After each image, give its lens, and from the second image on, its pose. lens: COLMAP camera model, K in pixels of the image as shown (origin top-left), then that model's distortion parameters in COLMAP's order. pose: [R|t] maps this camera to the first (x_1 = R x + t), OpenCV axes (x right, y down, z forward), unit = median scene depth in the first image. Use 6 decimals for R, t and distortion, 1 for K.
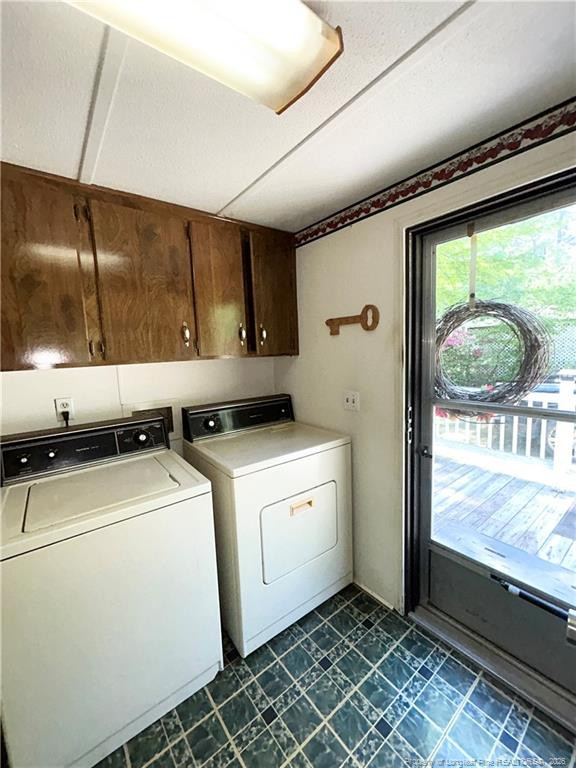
lens RADIAL K [[309.2, 0, 288.6], [0, 309.2, 384.6], [0, 0, 1]] dist [0.000641, -0.000215]
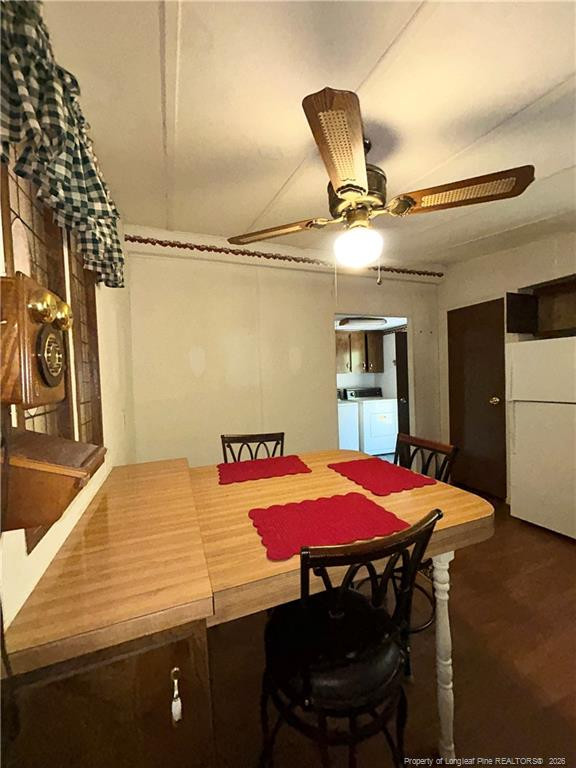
lens RADIAL K [[312.6, 0, 290.3], [0, 312.6, 382.9], [0, 0, 1]] dist [0.005466, 0.000972]
pose [[0.950117, 0.013396, -0.311606, 0.126853], [-0.036628, 0.996956, -0.068822, 0.256687], [0.309735, 0.076802, 0.947716, -2.226760]]
